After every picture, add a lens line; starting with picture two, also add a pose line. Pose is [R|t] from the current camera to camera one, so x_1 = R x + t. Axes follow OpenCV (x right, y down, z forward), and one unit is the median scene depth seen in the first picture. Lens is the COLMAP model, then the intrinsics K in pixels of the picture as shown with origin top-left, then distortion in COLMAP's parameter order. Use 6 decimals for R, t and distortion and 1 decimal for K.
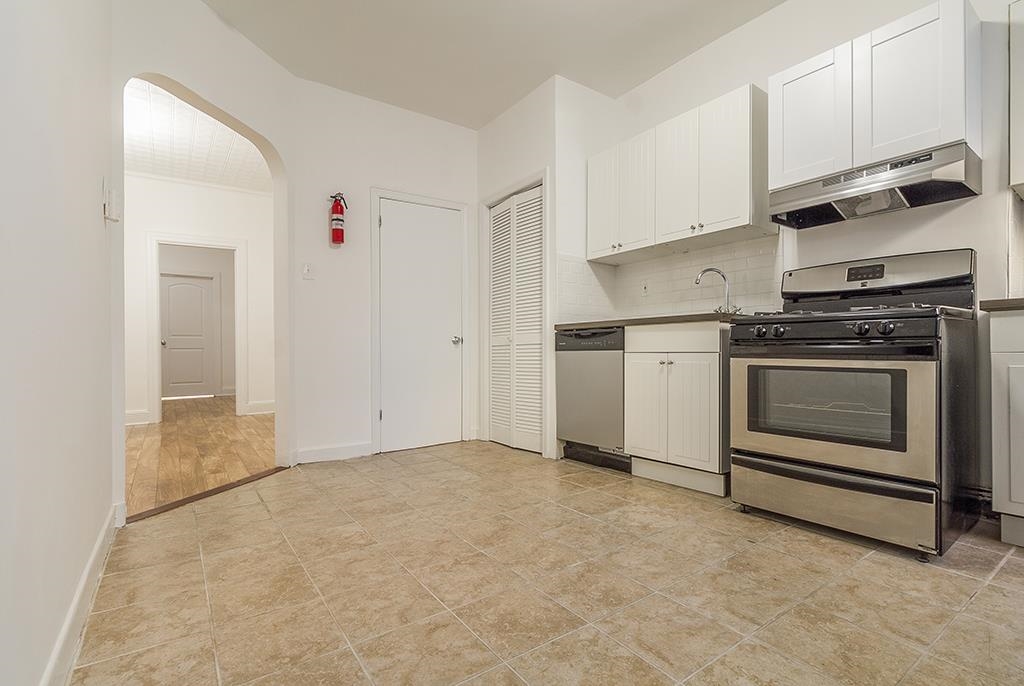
lens RADIAL K [[479.1, 0, 504.8], [0, 479.1, 352.5], [0, 0, 1]] dist [0.000120, 0.001279]
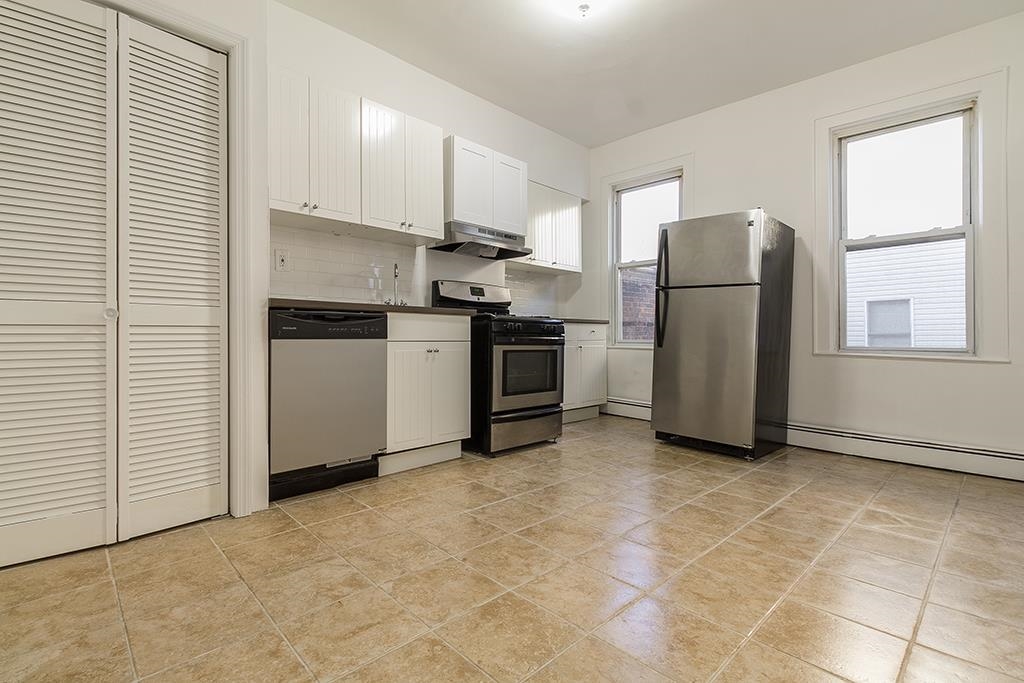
lens RADIAL K [[479.1, 0, 503.9], [0, 479.1, 335.6], [0, 0, 1]] dist [0.000120, 0.001279]
pose [[-0.154530, 0.011298, 0.987924, -0.724754], [0.000621, 0.999936, -0.011338, -0.000139], [-0.987988, -0.001139, -0.154527, 0.990704]]
